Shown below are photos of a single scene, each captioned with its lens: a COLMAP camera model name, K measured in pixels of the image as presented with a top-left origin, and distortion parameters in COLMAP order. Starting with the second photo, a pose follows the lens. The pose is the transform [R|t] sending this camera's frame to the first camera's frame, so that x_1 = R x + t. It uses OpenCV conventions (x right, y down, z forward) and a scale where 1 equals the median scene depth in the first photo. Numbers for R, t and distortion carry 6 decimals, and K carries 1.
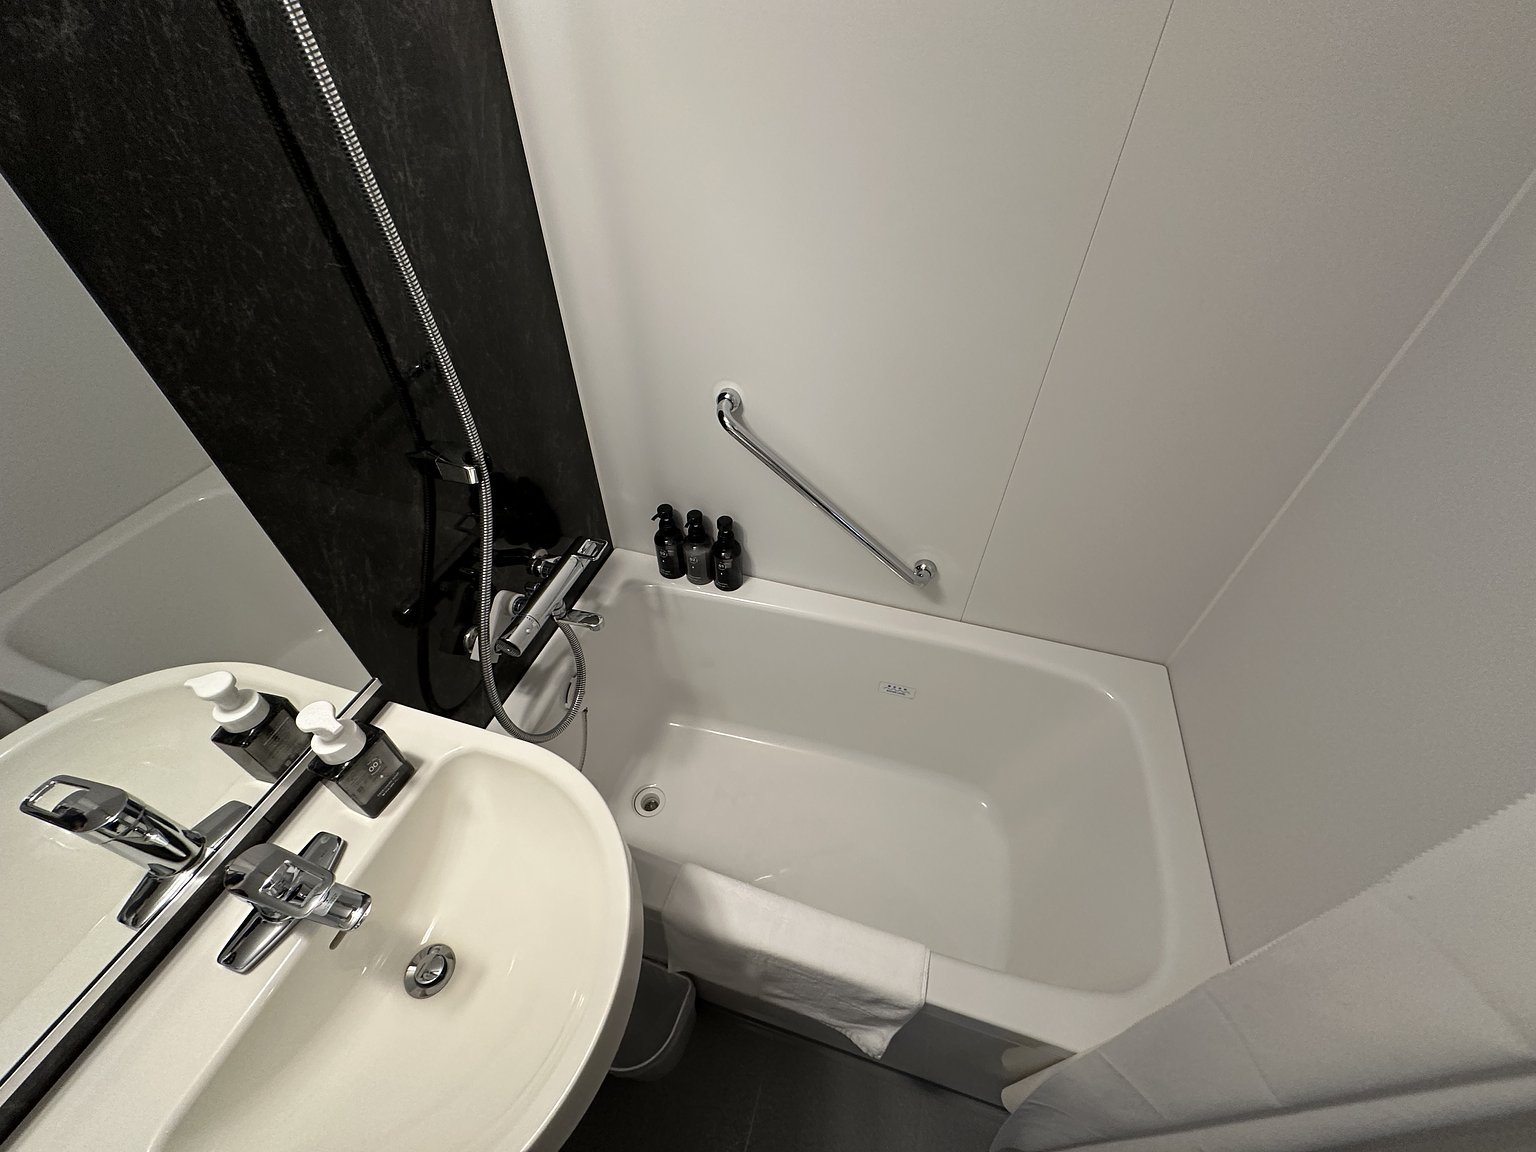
lens RADIAL K [[613.4, 0, 771.2], [0, 613.4, 578.2], [0, 0, 1]] dist [-0.001324, -0.000320]
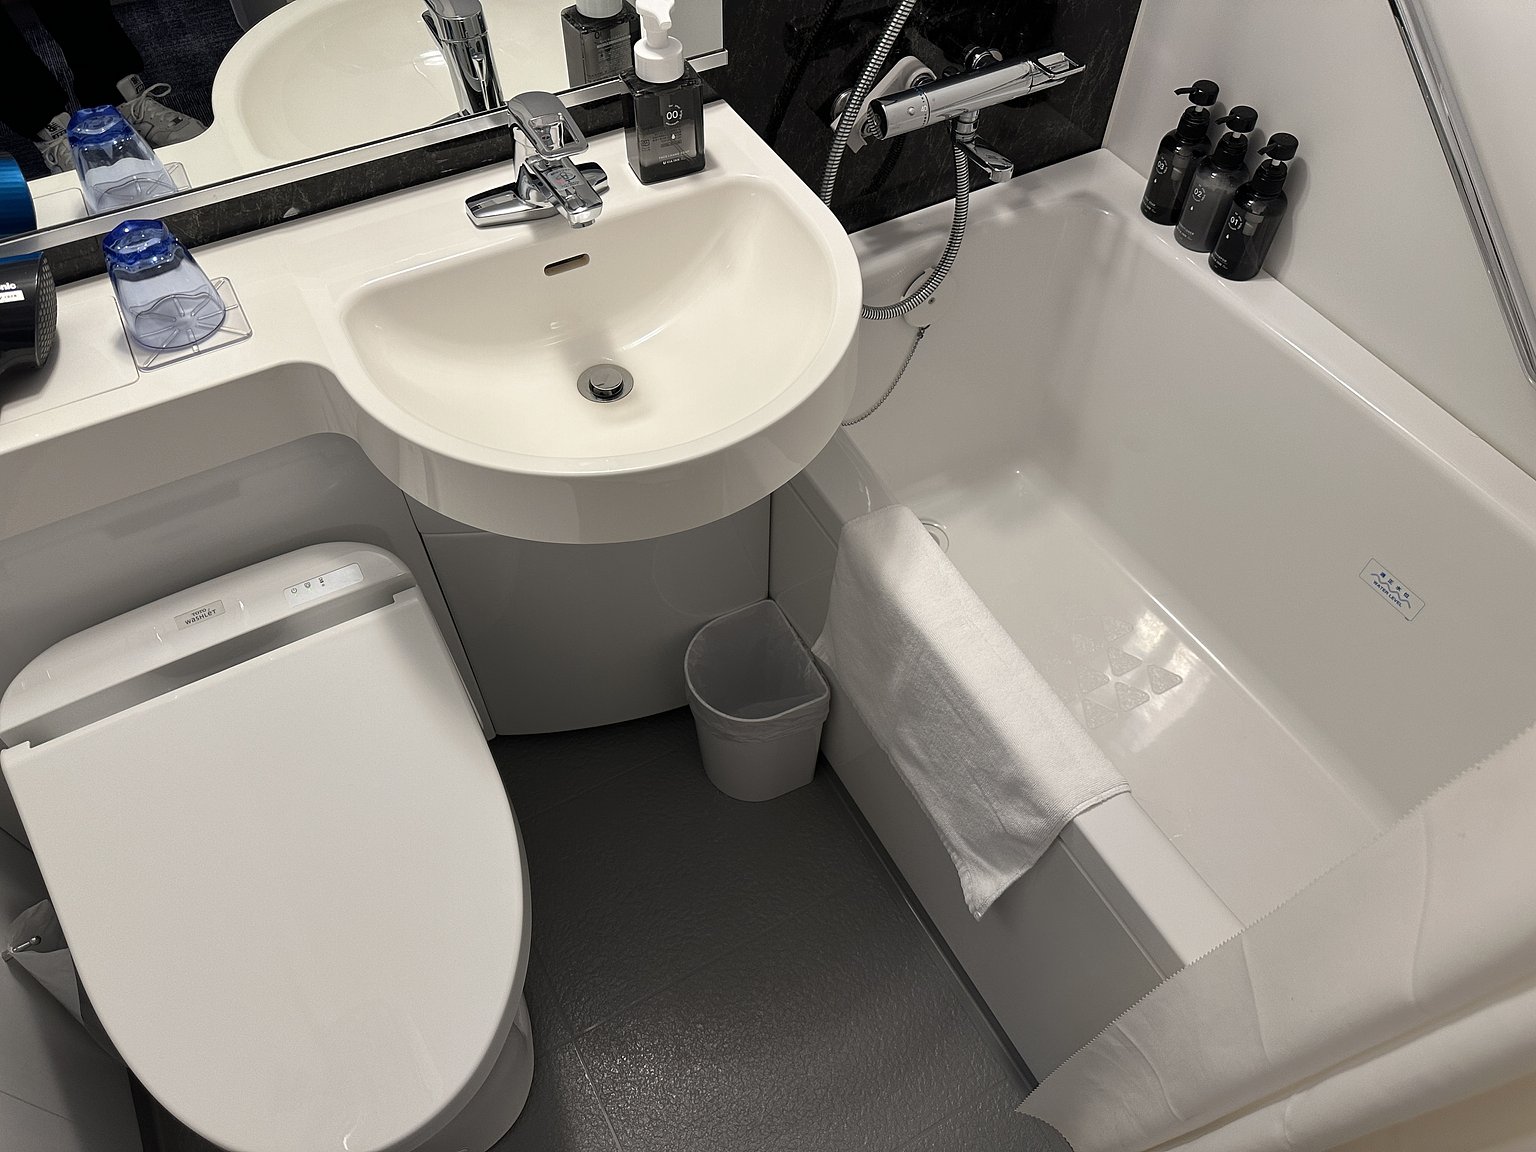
lens RADIAL K [[1098.1, 0, 762.6], [0, 1098.1, 575.9], [0, 0, 1]] dist [-0.000205, -0.007841]
pose [[0.713119, 0.560185, -0.421490, 0.232579], [-0.494660, 0.828115, 0.263698, 0.211809], [0.496762, 0.020447, 0.867646, -0.119828]]
